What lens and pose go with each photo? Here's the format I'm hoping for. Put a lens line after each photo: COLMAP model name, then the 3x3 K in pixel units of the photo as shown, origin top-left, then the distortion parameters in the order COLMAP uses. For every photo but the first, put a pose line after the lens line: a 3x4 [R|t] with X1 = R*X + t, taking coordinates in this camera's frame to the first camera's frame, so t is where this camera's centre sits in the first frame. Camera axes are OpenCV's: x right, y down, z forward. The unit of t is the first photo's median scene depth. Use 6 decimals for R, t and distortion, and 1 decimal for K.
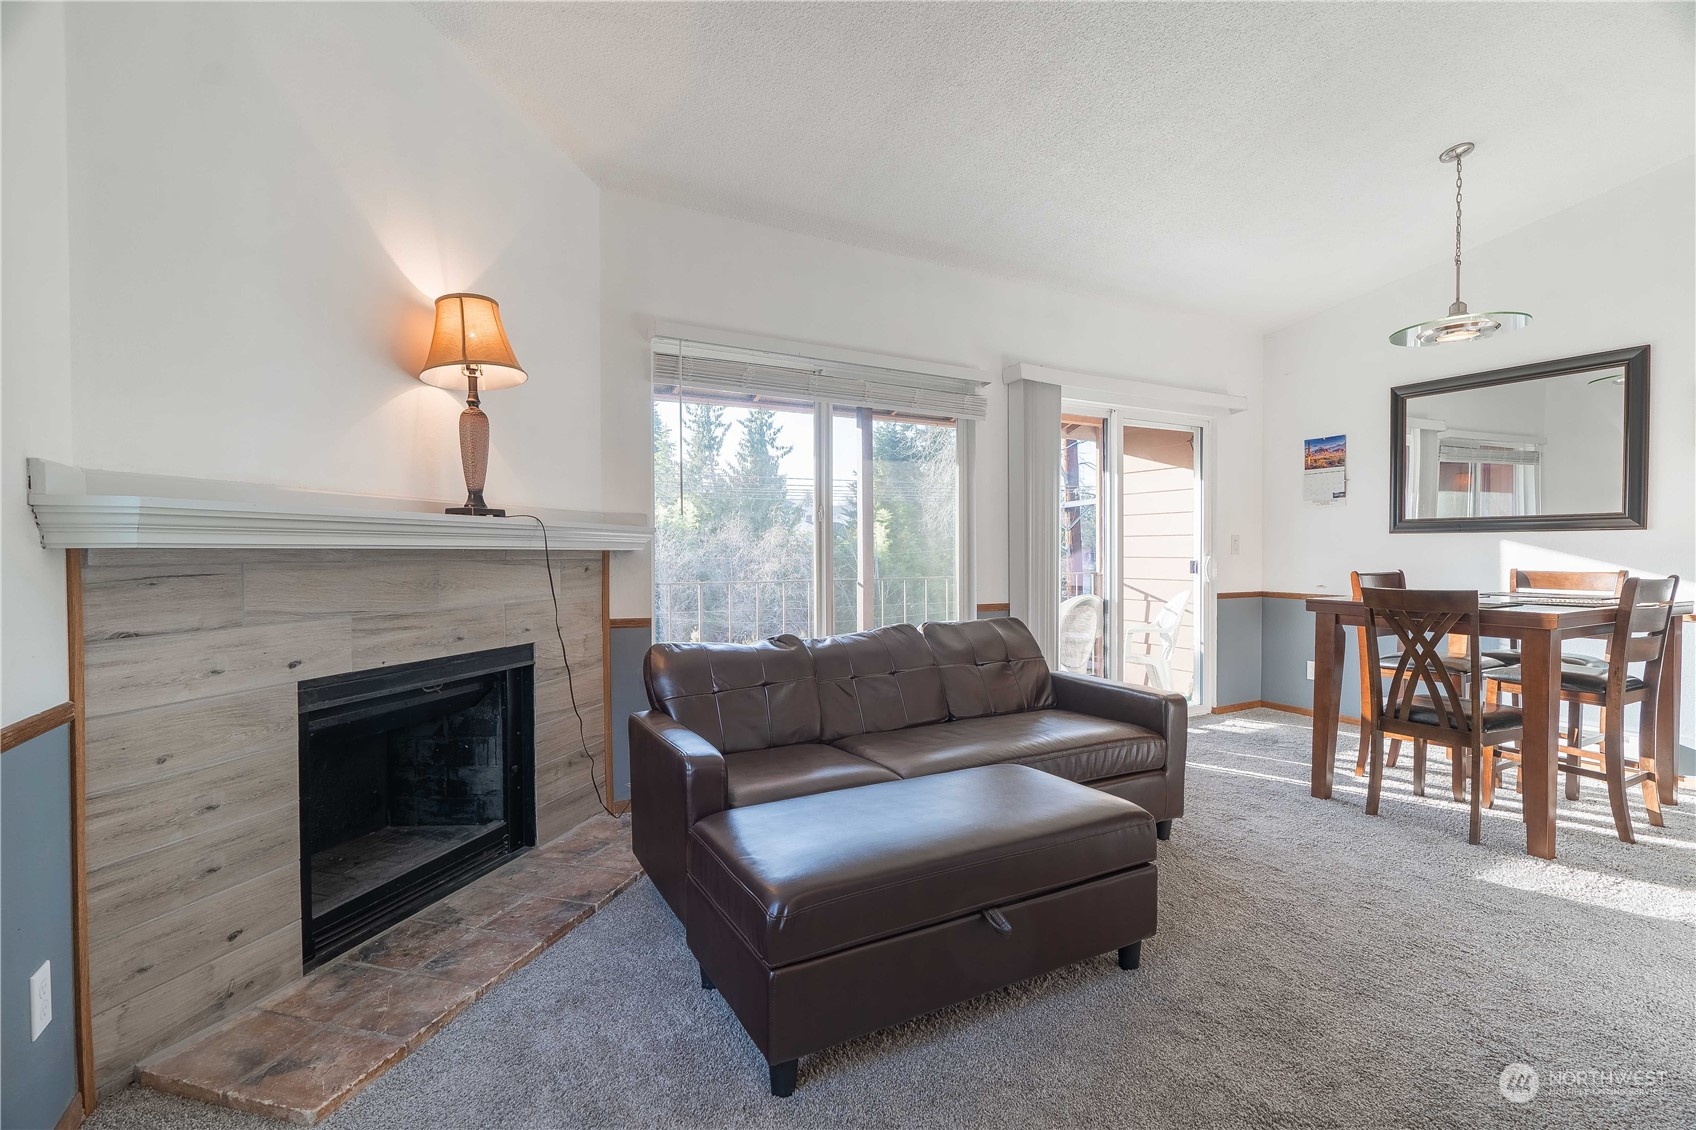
lens RADIAL K [[775.2, 0, 848.0], [0, 775.2, 565.0], [0, 0, 1]] dist [-0.015986, 0.007288]
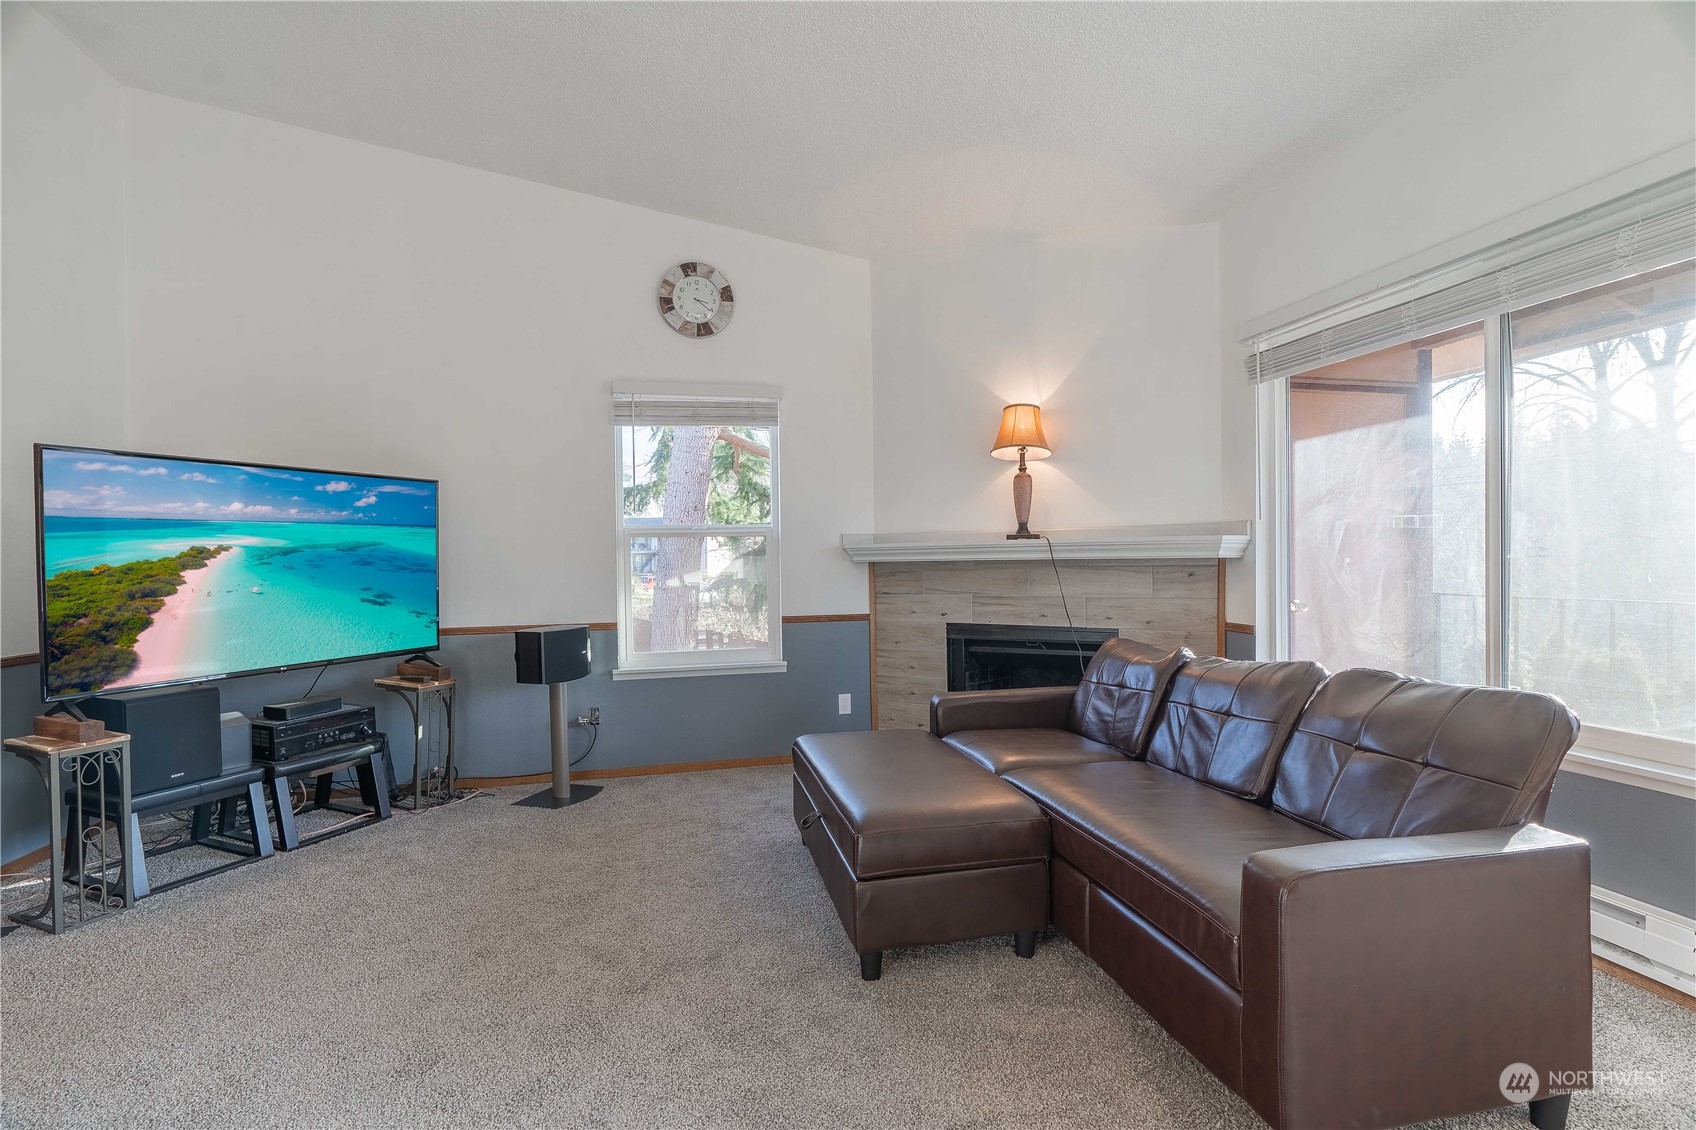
lens RADIAL K [[794.8, 0, 848.0], [0, 794.8, 565.0], [0, 0, 1]] dist [-0.001655, 0.000999]
pose [[-0.280653, 0.005629, -0.959793, 1.272945], [-0.004031, 0.999967, 0.007044, -0.020220], [0.959801, 0.005845, -0.280621, 1.167693]]
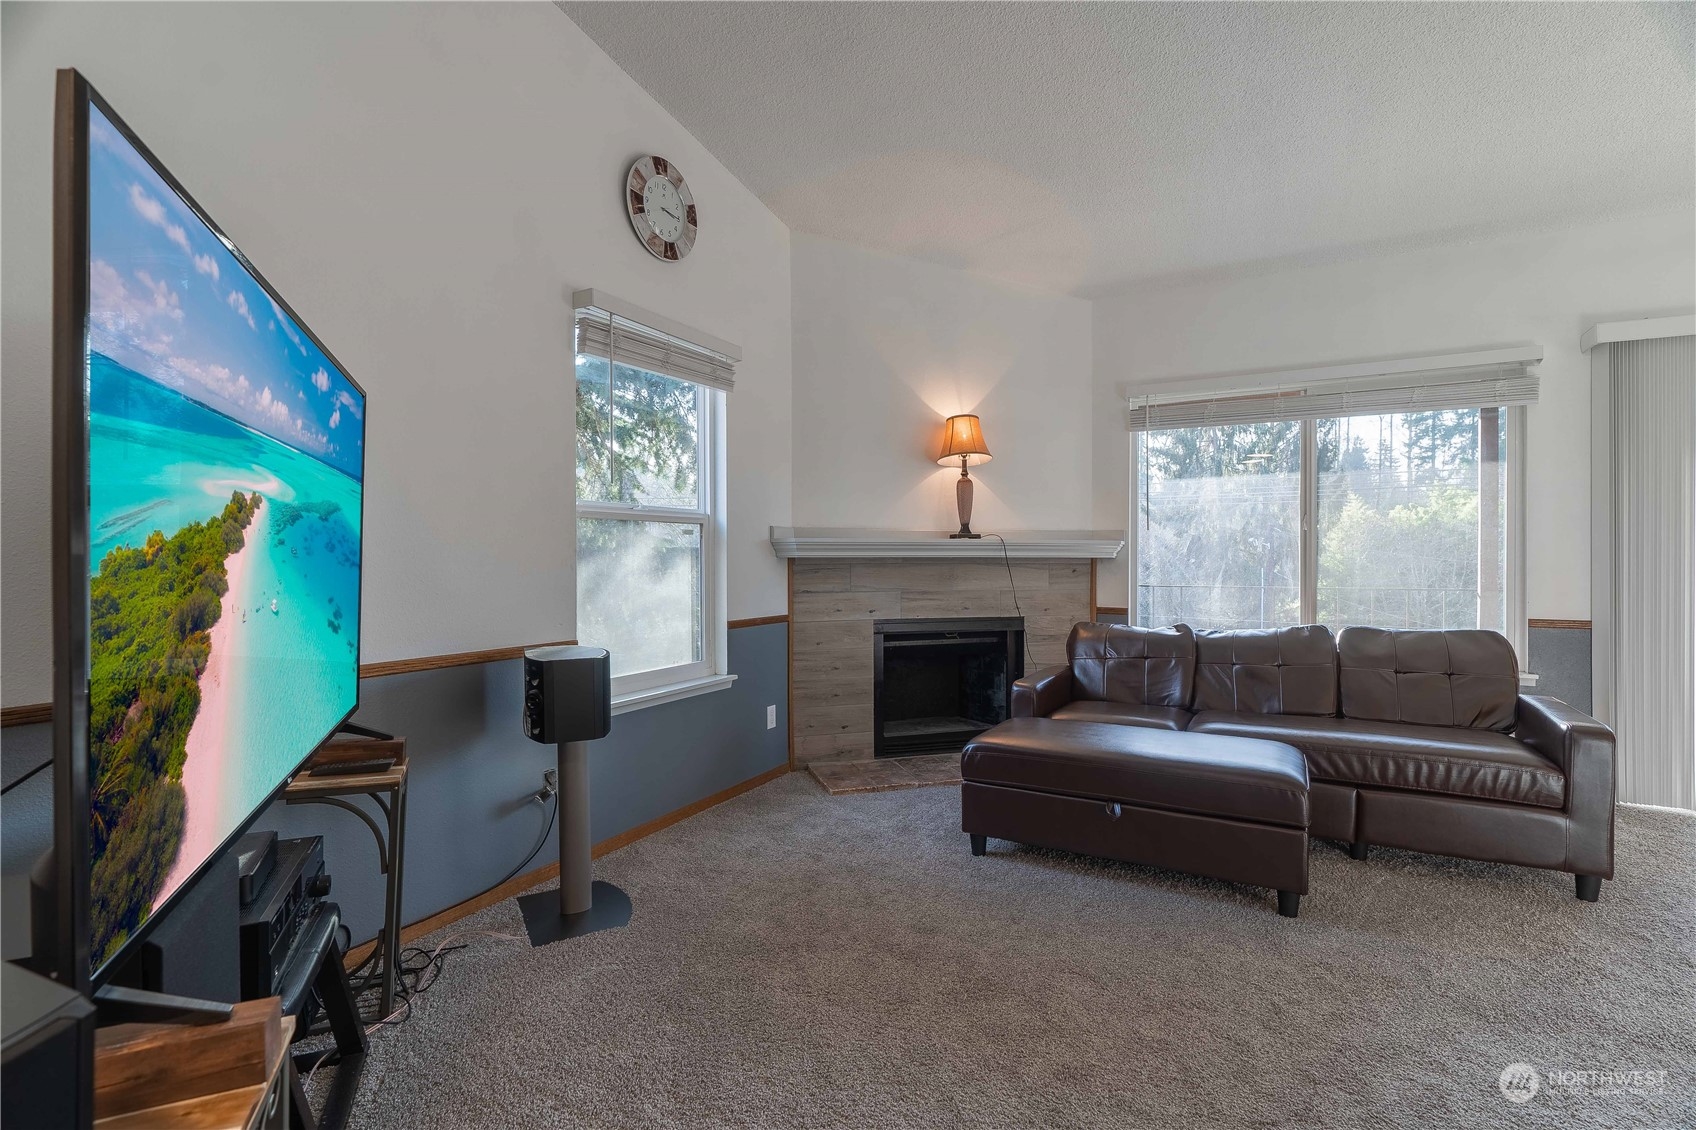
lens RADIAL K [[775.2, 0, 848.0], [0, 775.2, 565.0], [0, 0, 1]] dist [-0.015986, 0.007288]
pose [[0.530457, 0.005261, -0.847695, 0.916981], [-0.013556, 0.999906, -0.002277, 0.005338], [0.847603, 0.012699, 0.530479, -0.171773]]
